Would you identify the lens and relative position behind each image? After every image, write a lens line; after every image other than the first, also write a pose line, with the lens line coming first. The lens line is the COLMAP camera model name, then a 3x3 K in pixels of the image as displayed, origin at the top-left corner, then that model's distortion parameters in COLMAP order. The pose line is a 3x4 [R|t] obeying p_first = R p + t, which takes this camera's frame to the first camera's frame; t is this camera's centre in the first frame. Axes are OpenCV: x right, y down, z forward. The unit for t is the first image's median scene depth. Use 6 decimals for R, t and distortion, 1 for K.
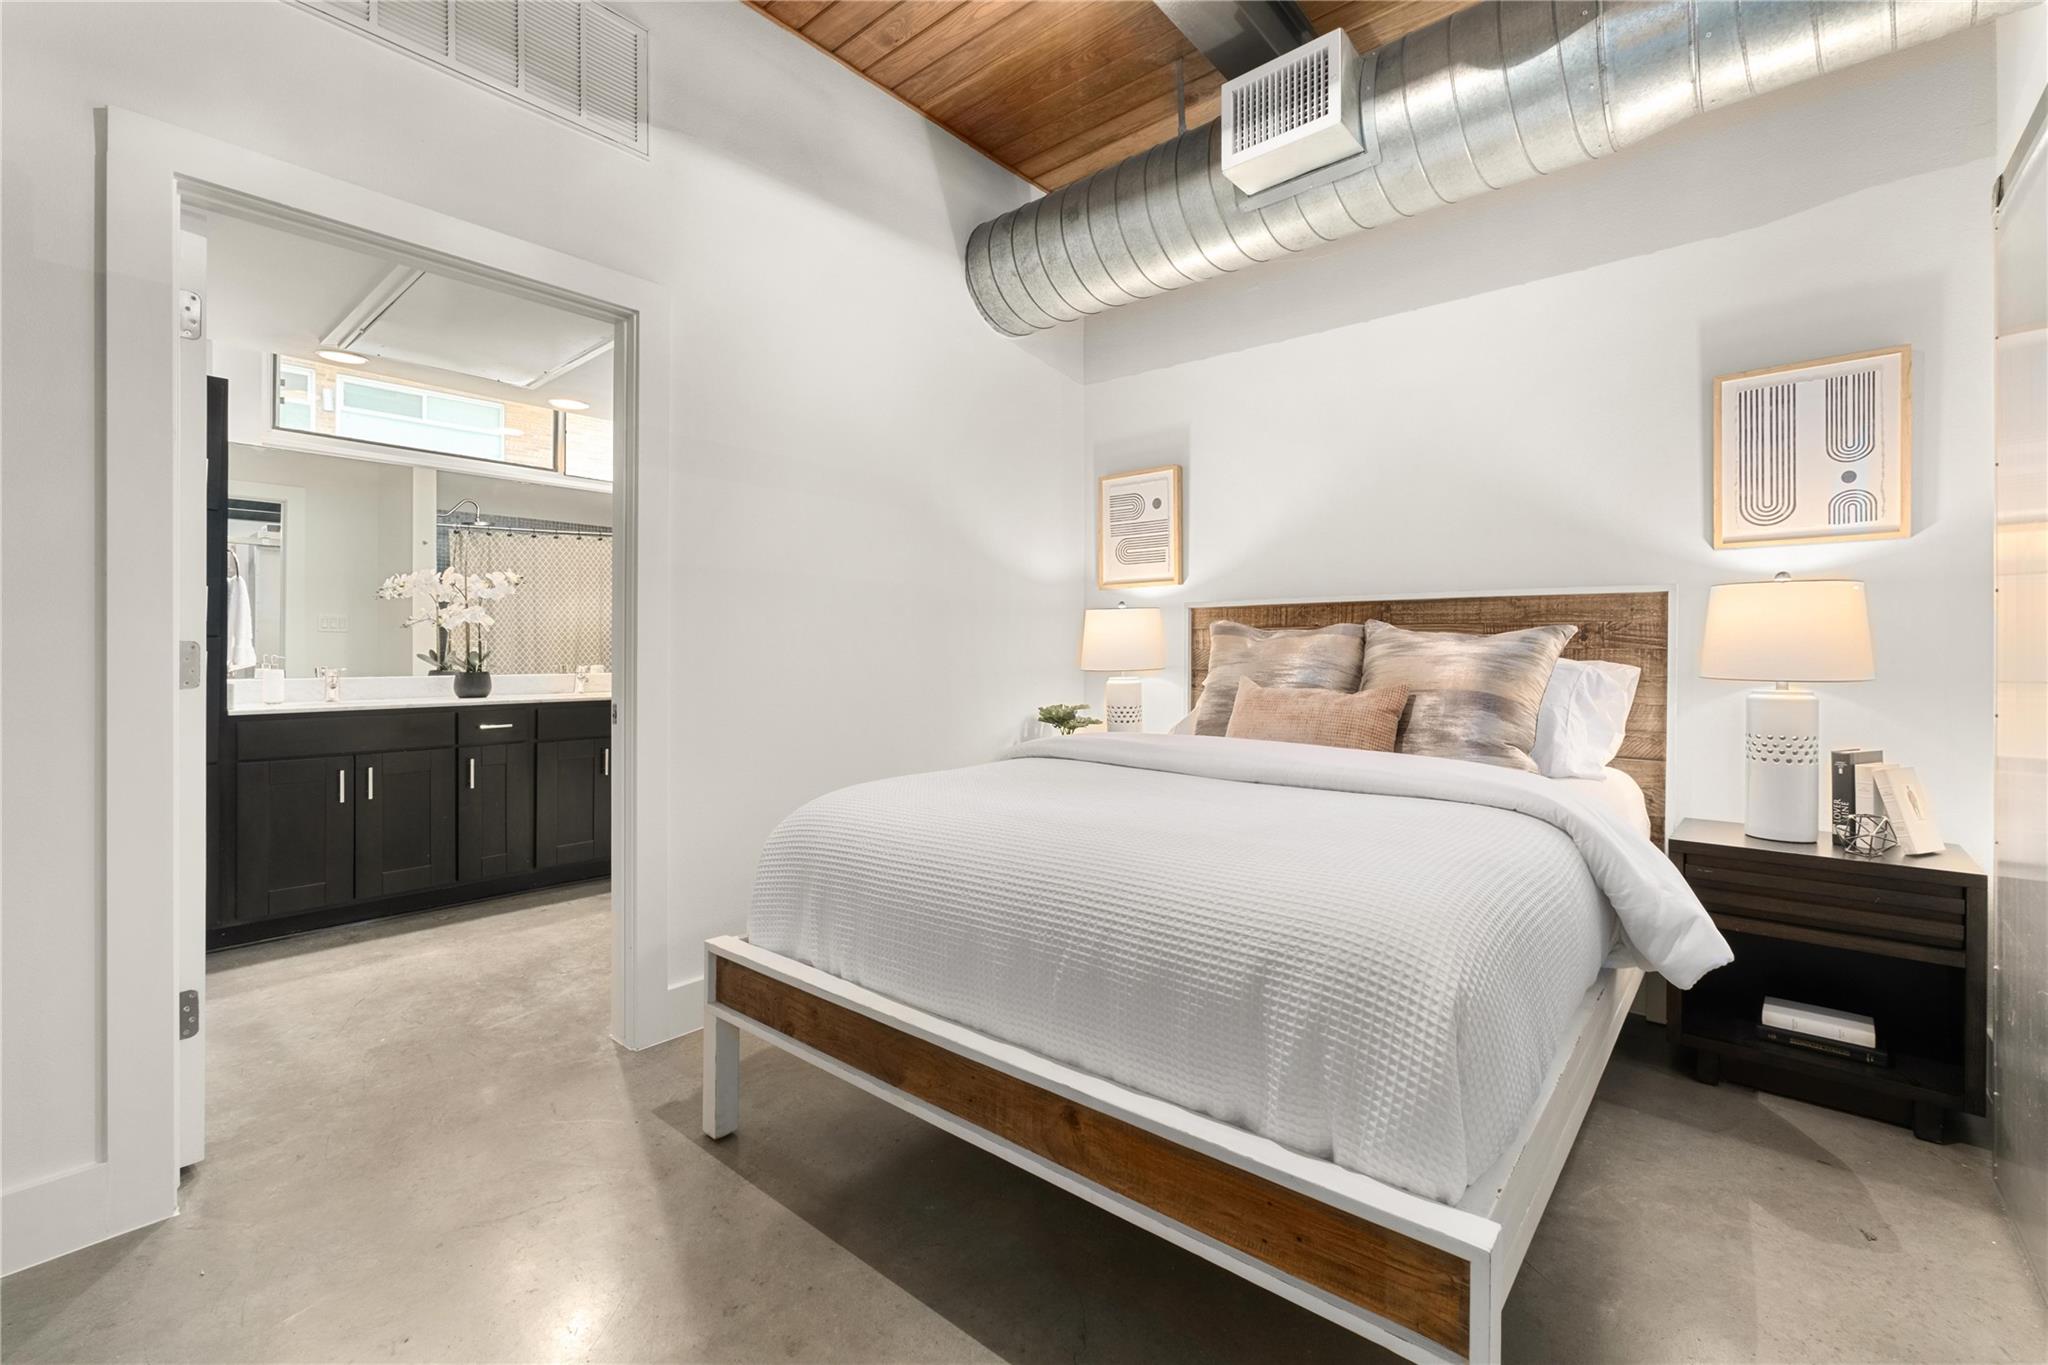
lens RADIAL K [[874.2, 0, 1032.0], [0, 874.2, 662.6], [0, 0, 1]] dist [-0.014172, 0.004778]
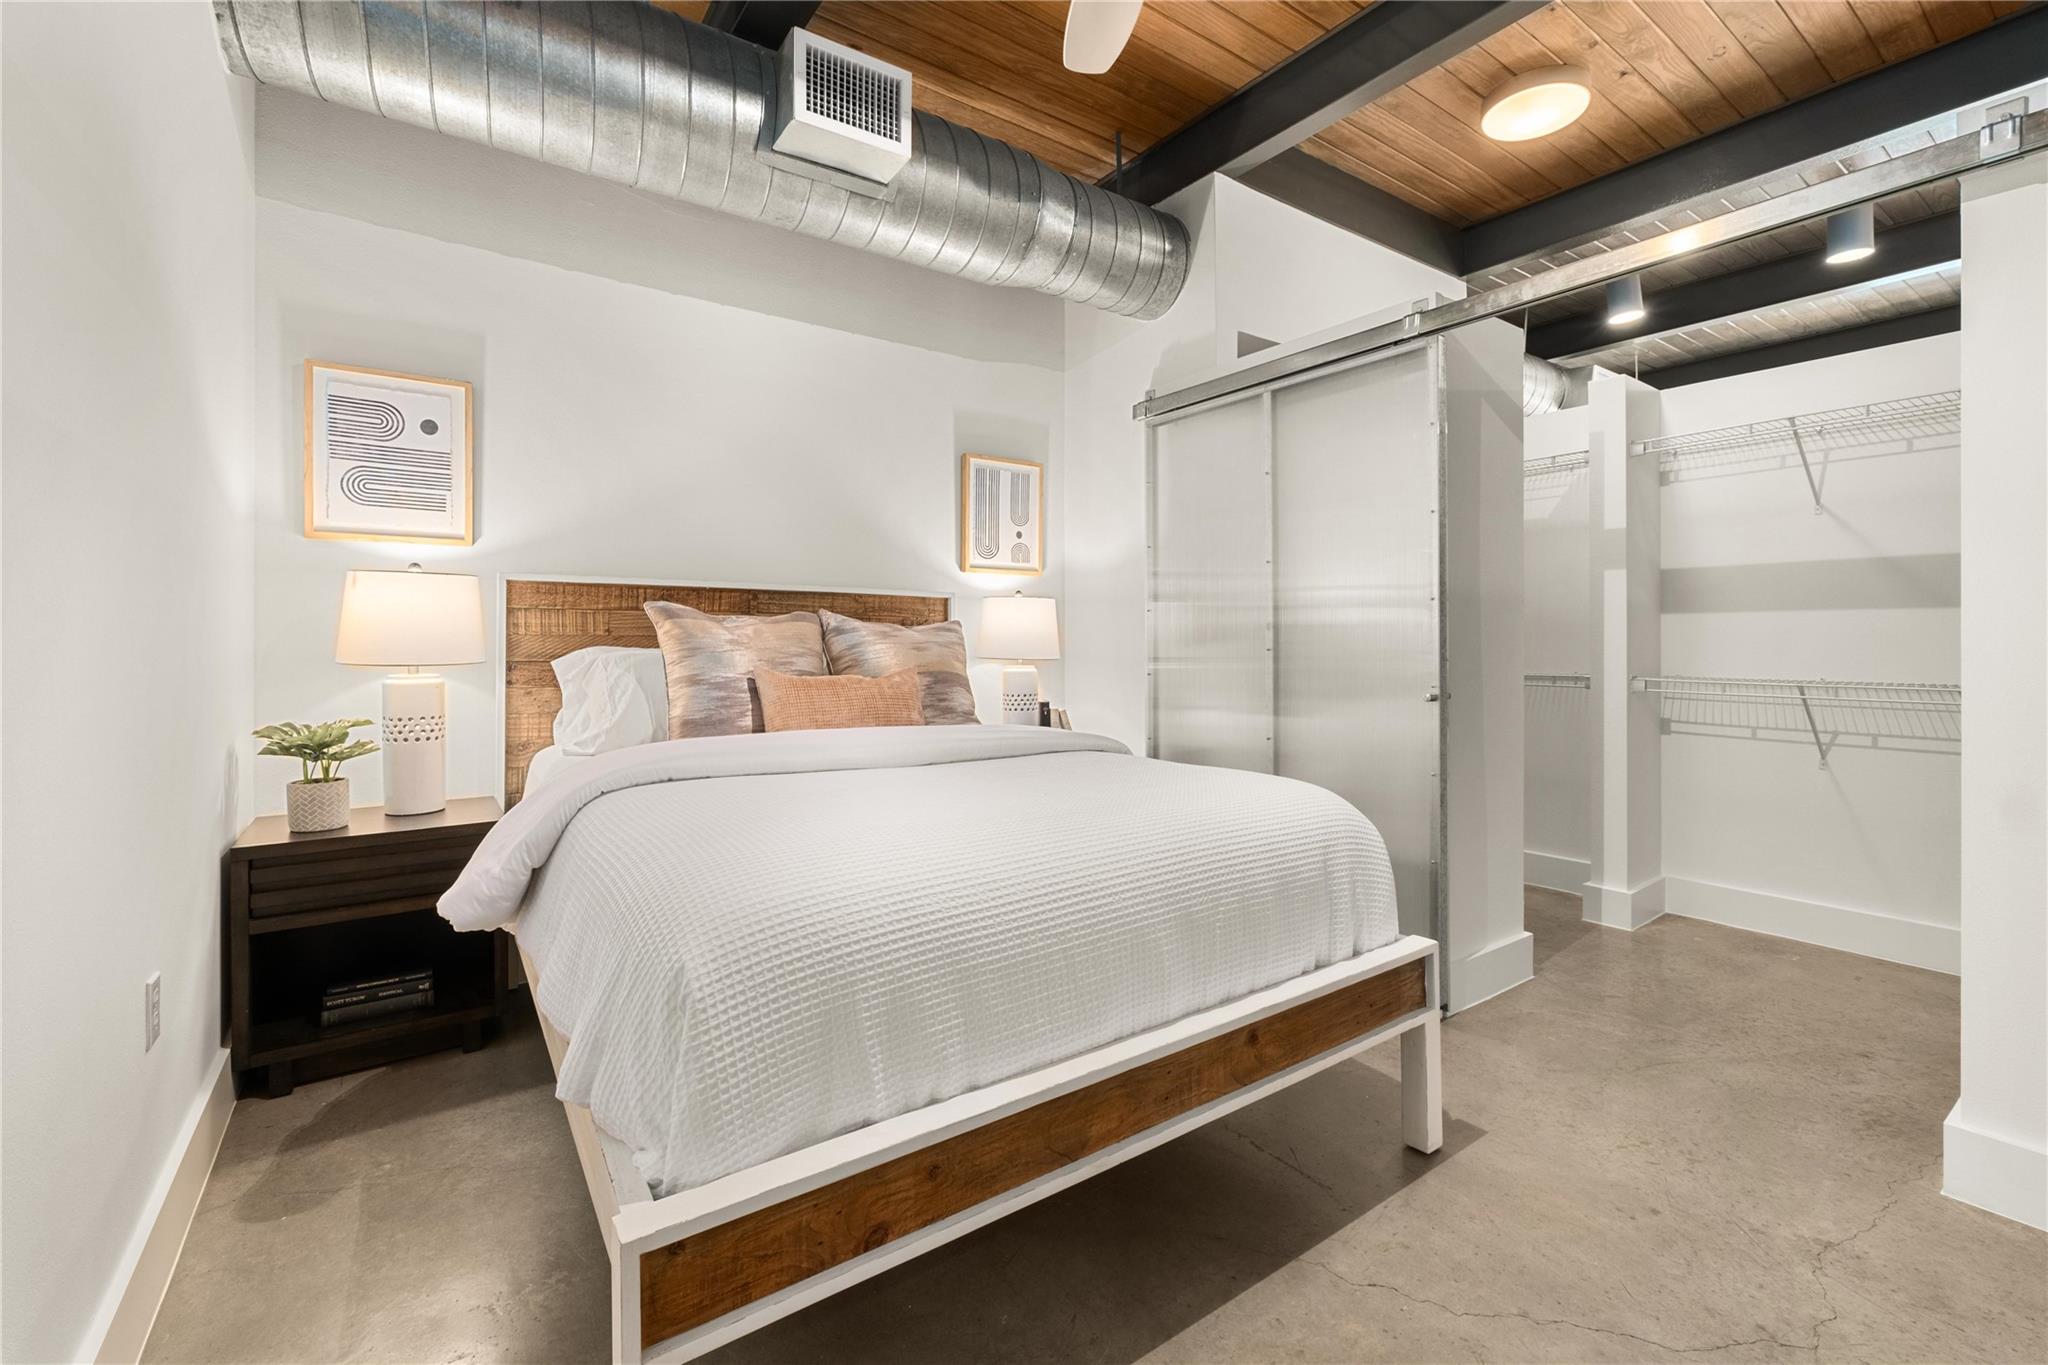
lens RADIAL K [[874.2, 0, 1044.8], [0, 874.2, 645.5], [0, 0, 1]] dist [-0.014172, 0.004778]
pose [[0.244156, 0.000396, 0.969736, -0.646315], [0.008336, 0.999962, -0.002507, -0.000506], [-0.969700, 0.008696, 0.244144, 0.550434]]
